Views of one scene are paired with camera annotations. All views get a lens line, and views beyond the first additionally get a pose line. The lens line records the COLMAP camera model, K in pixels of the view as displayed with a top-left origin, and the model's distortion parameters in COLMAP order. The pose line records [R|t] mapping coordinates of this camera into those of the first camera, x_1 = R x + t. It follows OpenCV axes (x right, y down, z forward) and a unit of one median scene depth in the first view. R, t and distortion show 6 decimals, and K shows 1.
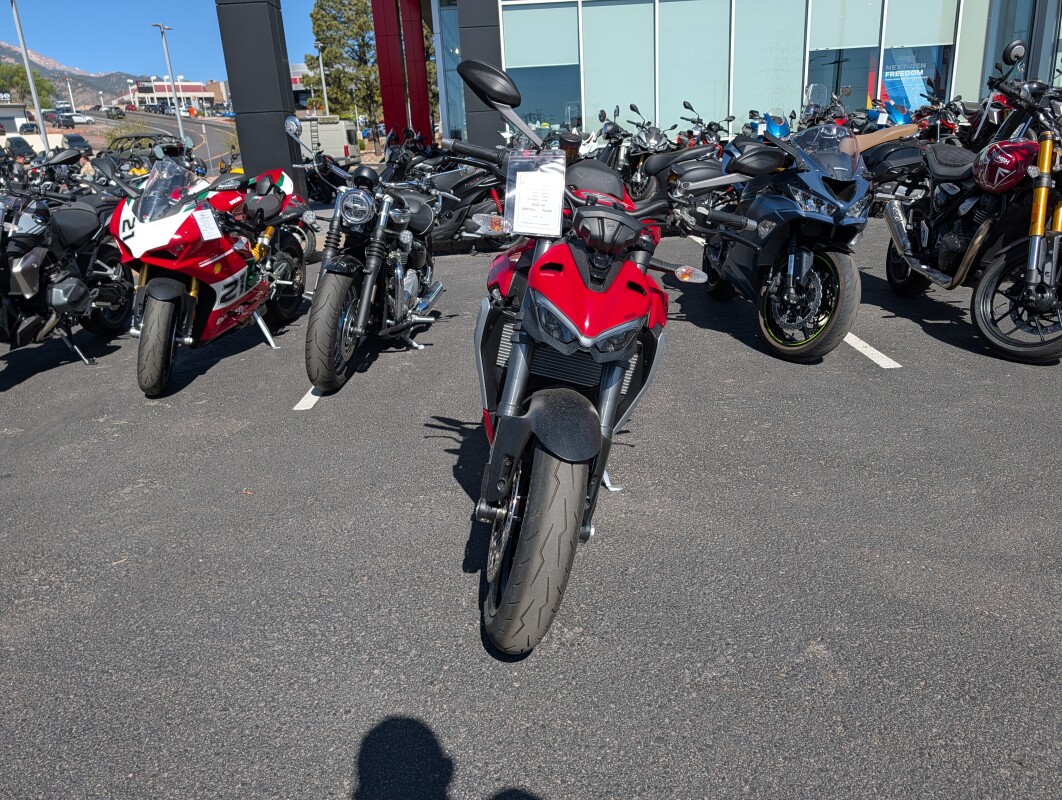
lens RADIAL K [[755.4, 0, 537.5], [0, 755.4, 398.6], [0, 0, 1]] dist [0.009983, -0.011875]
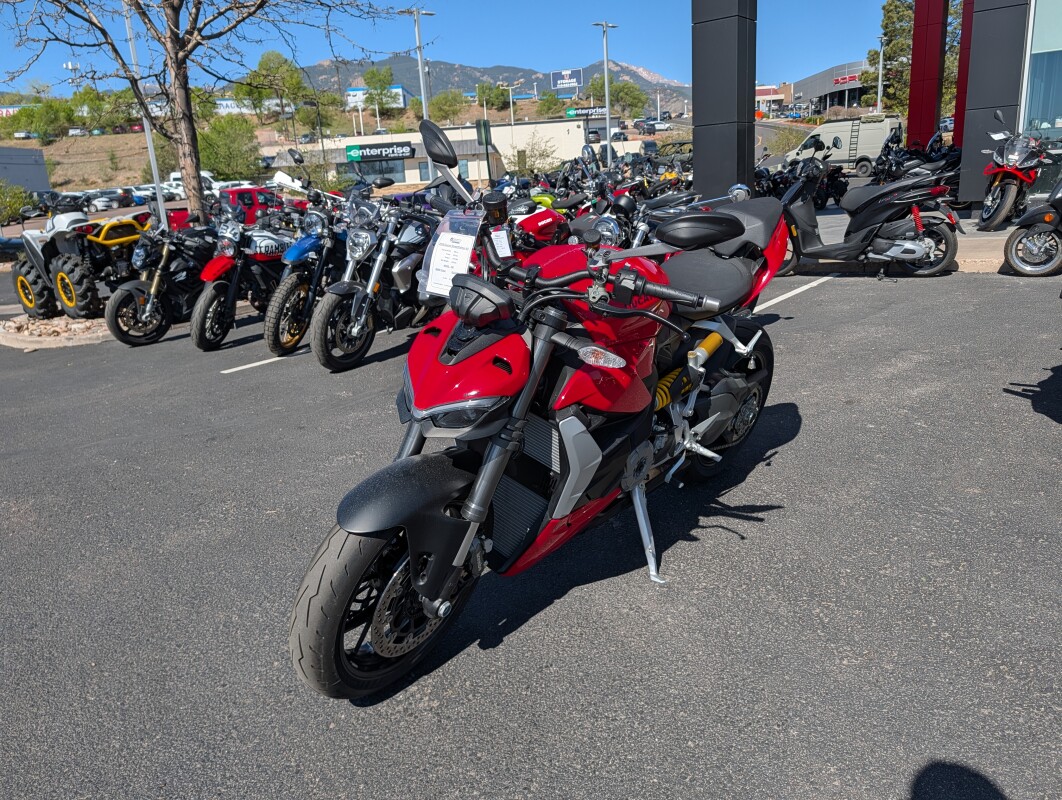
lens RADIAL K [[755.4, 0, 527.7], [0, 755.4, 394.5], [0, 0, 1]] dist [0.009983, -0.011875]
pose [[0.782526, 0.168599, -0.599356, 0.147371], [-0.171932, 0.983722, 0.052245, -0.034430], [0.598408, 0.062166, 0.798776, 0.061703]]
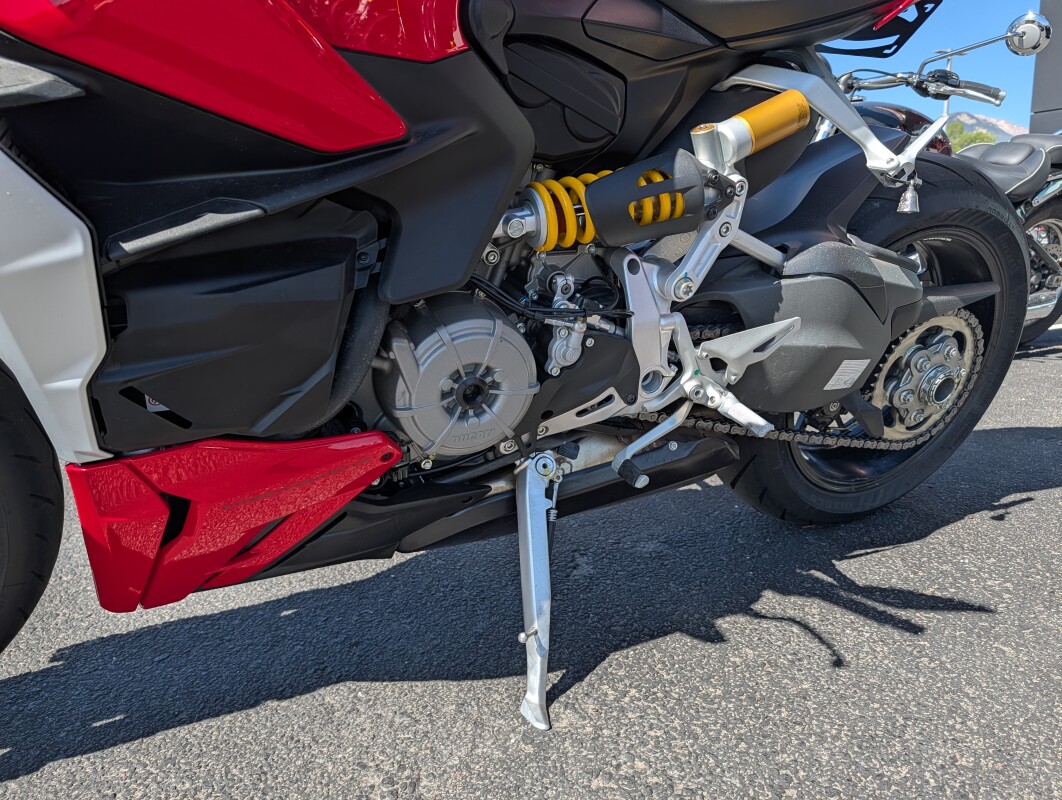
lens RADIAL K [[755.4, 0, 540.7], [0, 755.4, 390.9], [0, 0, 1]] dist [0.009983, -0.011875]
pose [[0.492683, 0.204205, -0.845910, 0.110951], [-0.279241, 0.957769, 0.068570, -0.012726], [0.824189, 0.202430, 0.528900, 0.244298]]
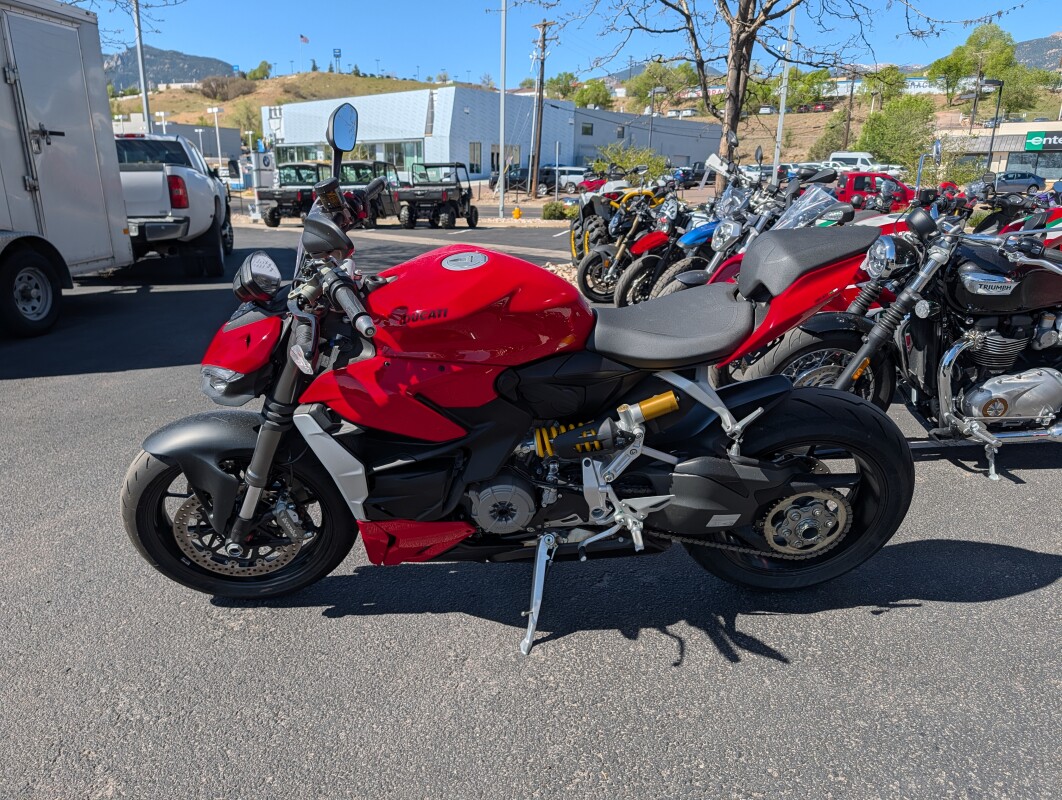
lens RADIAL K [[755.4, 0, 533.6], [0, 755.4, 407.2], [0, 0, 1]] dist [0.009983, -0.011875]
pose [[0.104104, 0.335251, -0.936360, 0.224359], [-0.332702, 0.898975, 0.284876, -0.095676], [0.937268, 0.281872, 0.205125, 0.240522]]
